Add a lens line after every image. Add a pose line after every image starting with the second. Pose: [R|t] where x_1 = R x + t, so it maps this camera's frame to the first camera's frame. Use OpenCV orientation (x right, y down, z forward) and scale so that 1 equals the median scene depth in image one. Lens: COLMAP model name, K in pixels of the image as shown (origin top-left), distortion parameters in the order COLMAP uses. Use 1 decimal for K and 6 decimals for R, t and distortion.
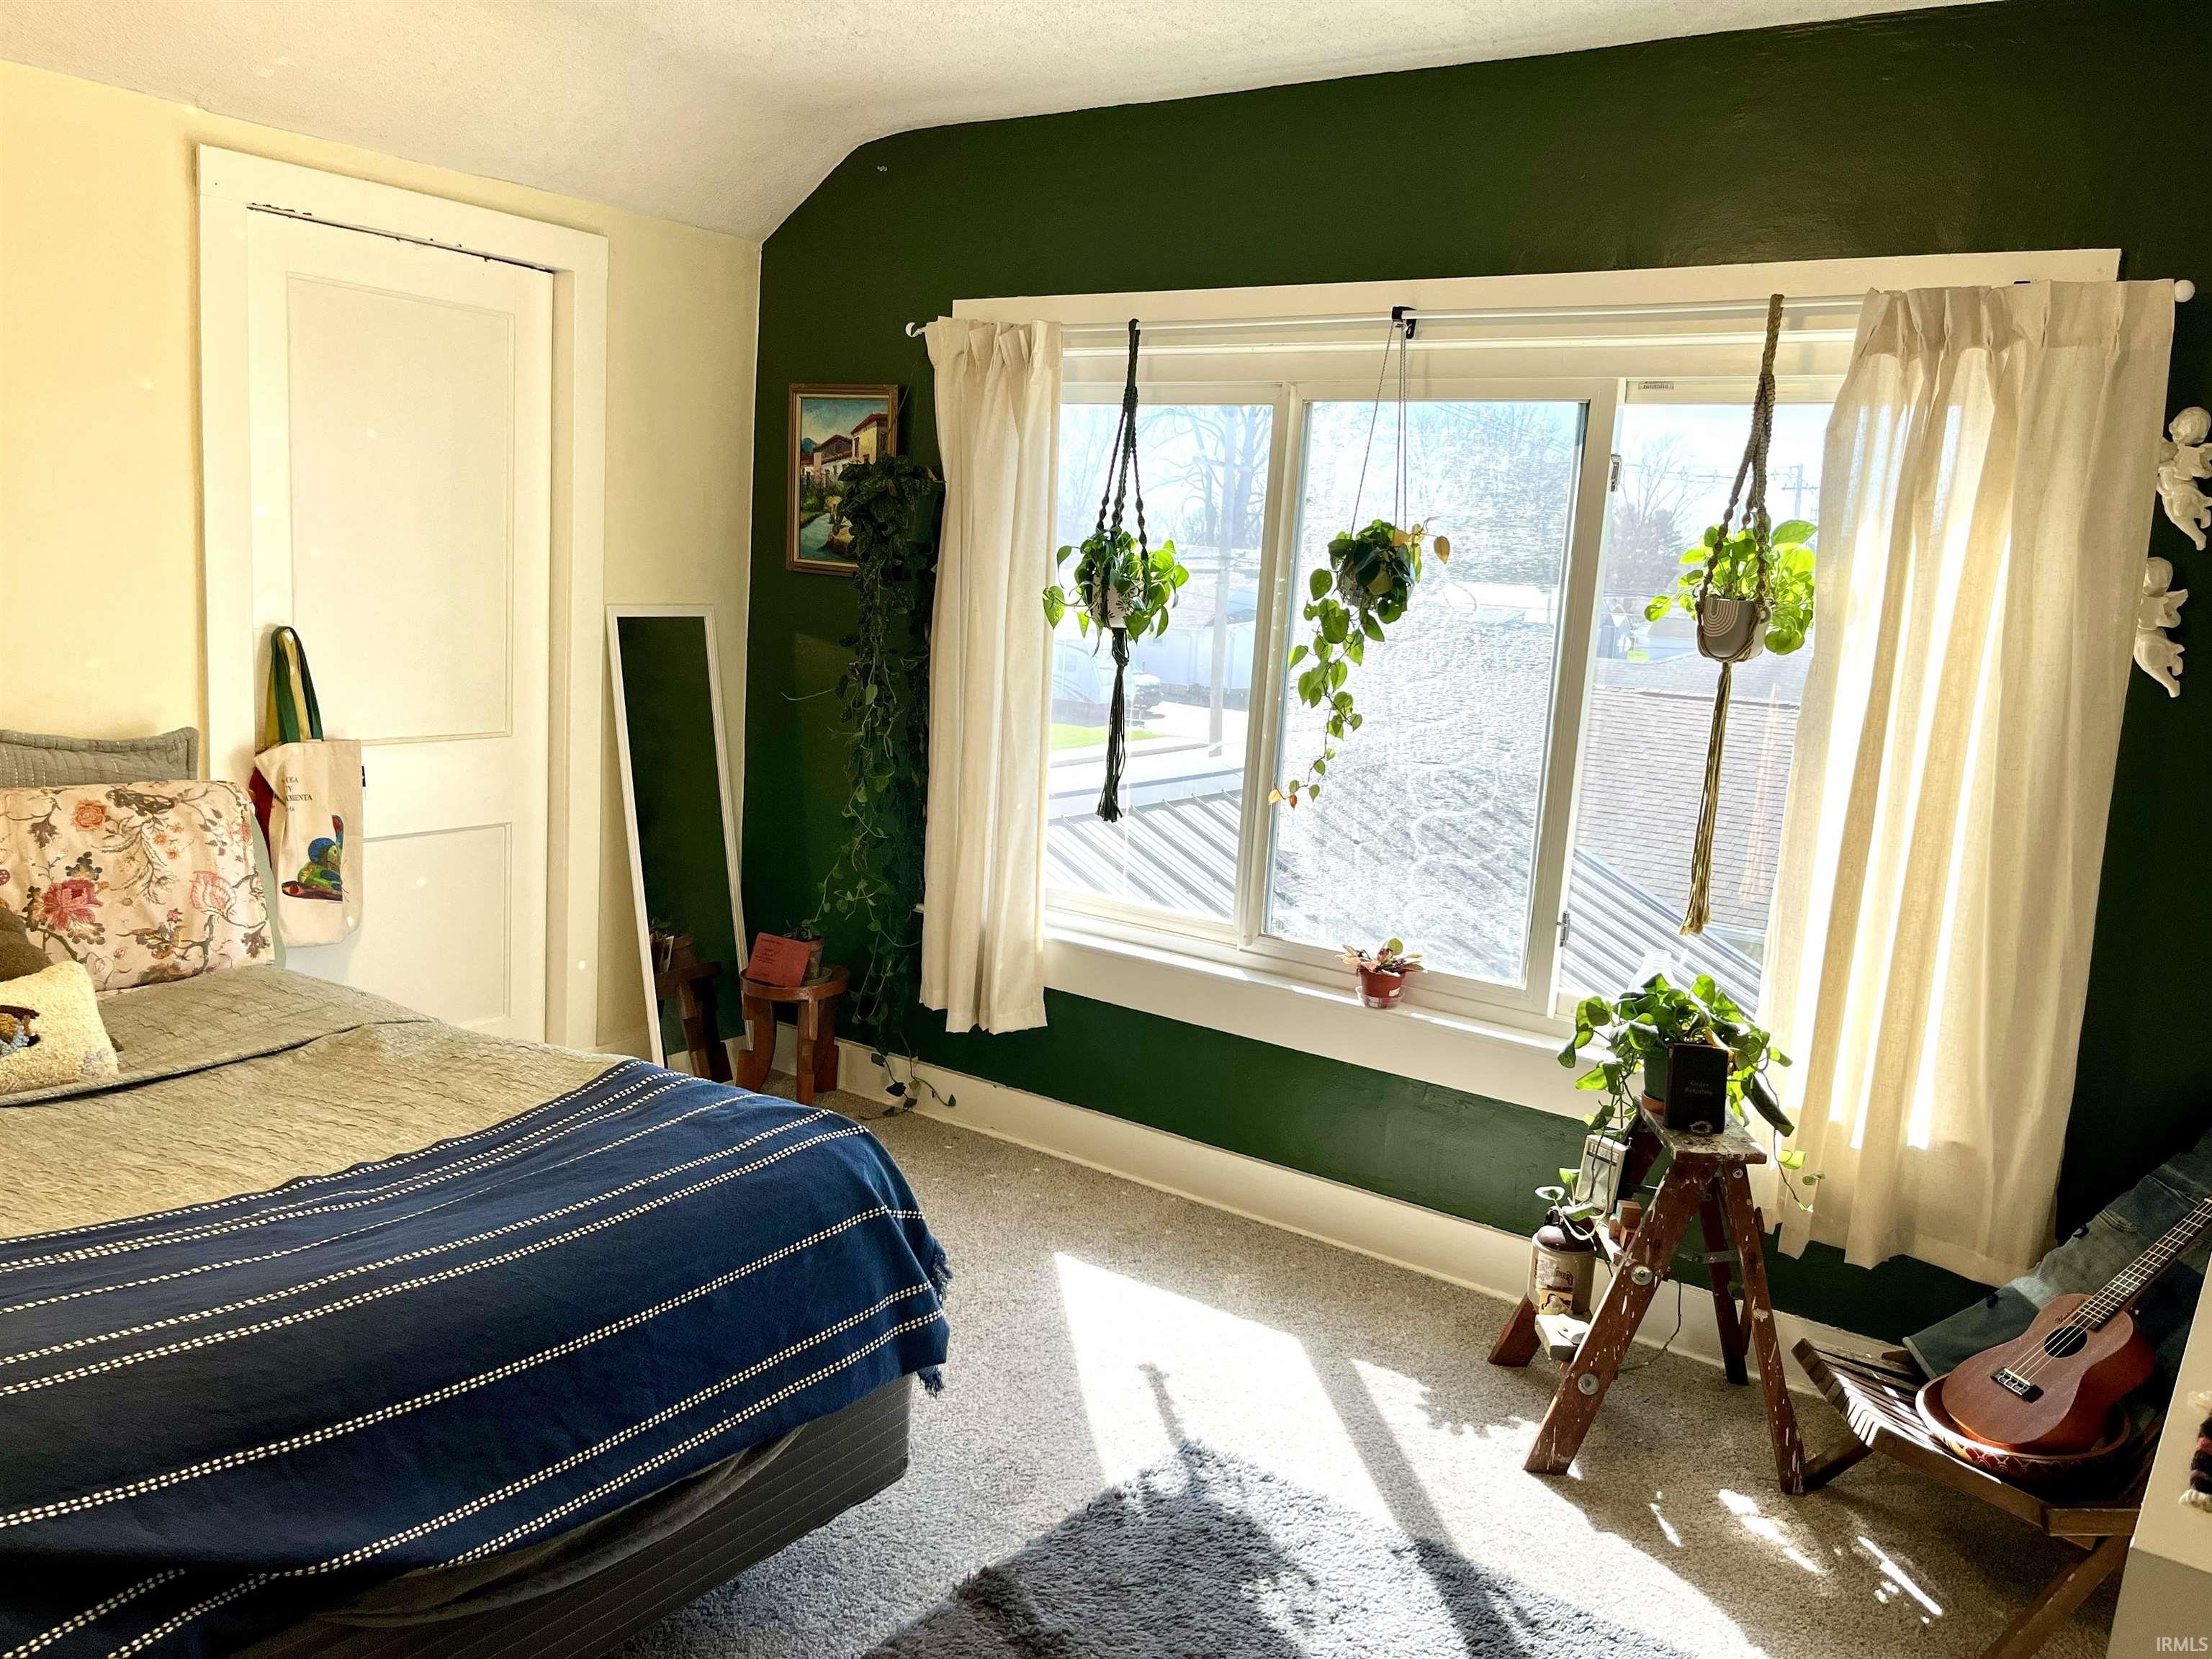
lens RADIAL K [[1660.0, 0, 1098.4], [0, 1660.0, 833.6], [0, 0, 1]] dist [0.039102, -0.042527]
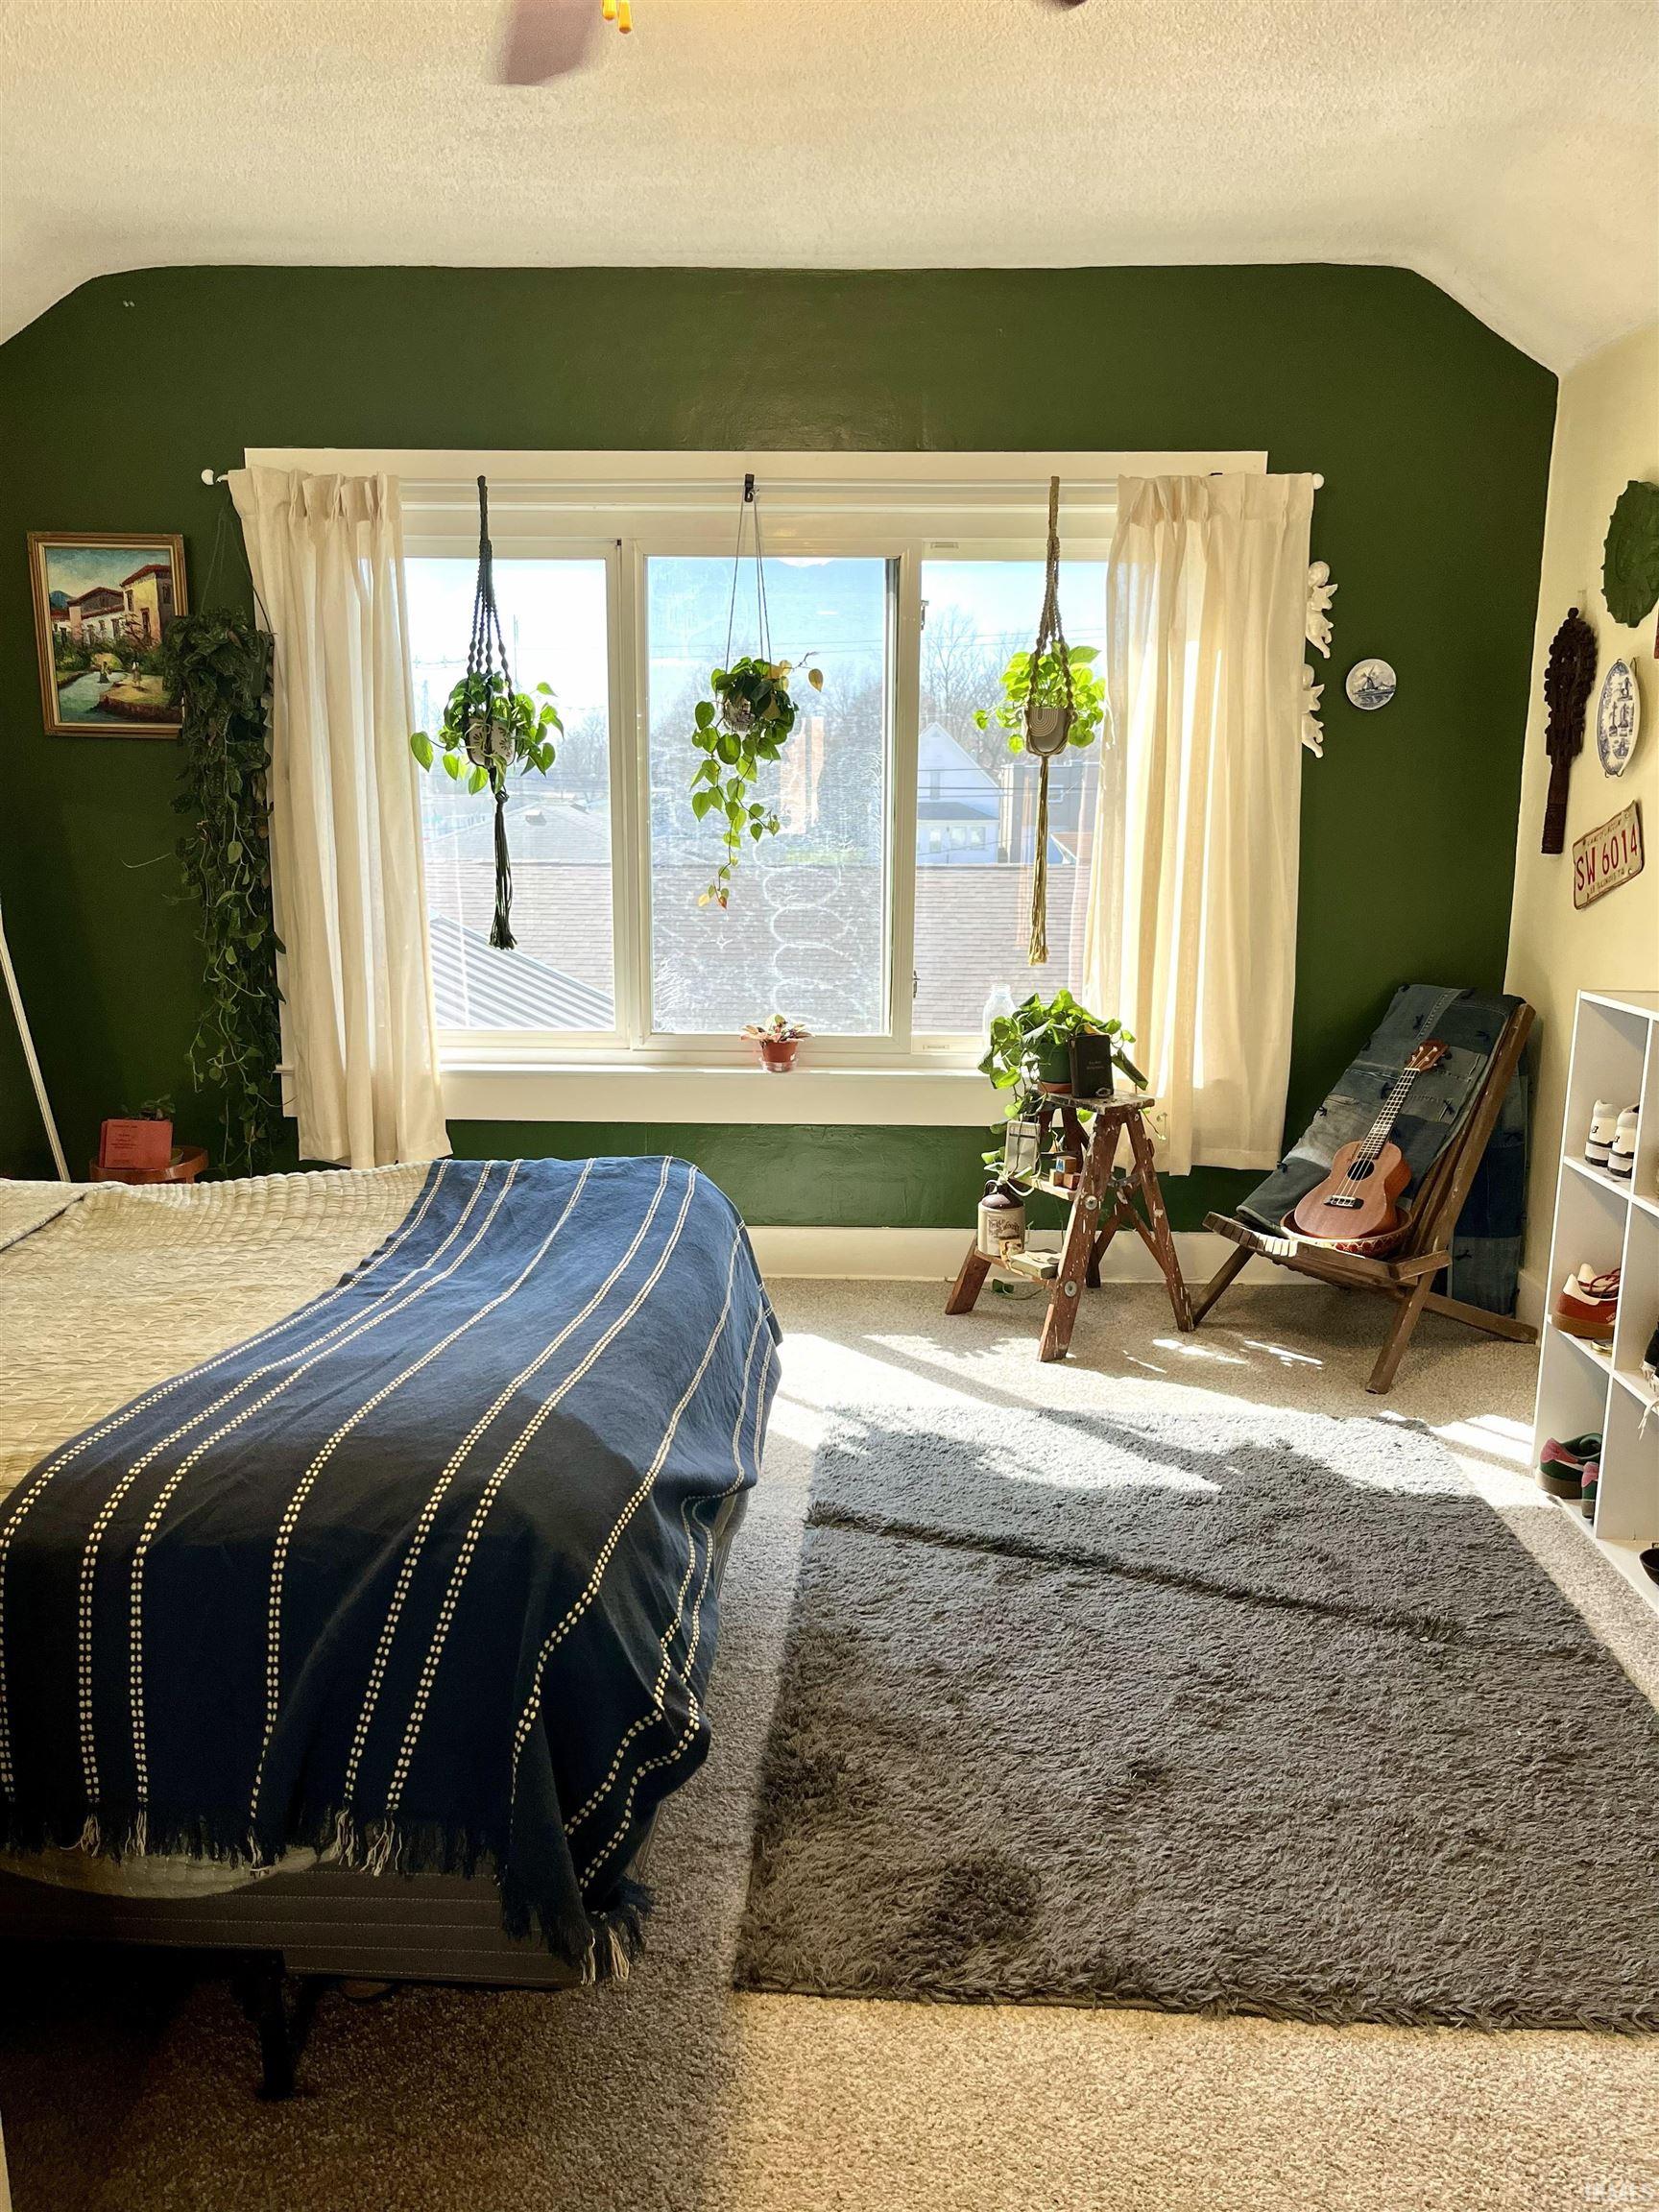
lens RADIAL K [[1660.0, 0, 827.2], [0, 1660.0, 1105.3], [0, 0, 1]] dist [0.039102, -0.042527]
pose [[0.833328, -0.160431, 0.528987, -0.474118], [0.134928, 0.987047, 0.086795, 0.031413], [-0.536059, -0.000954, 0.844180, -0.030407]]
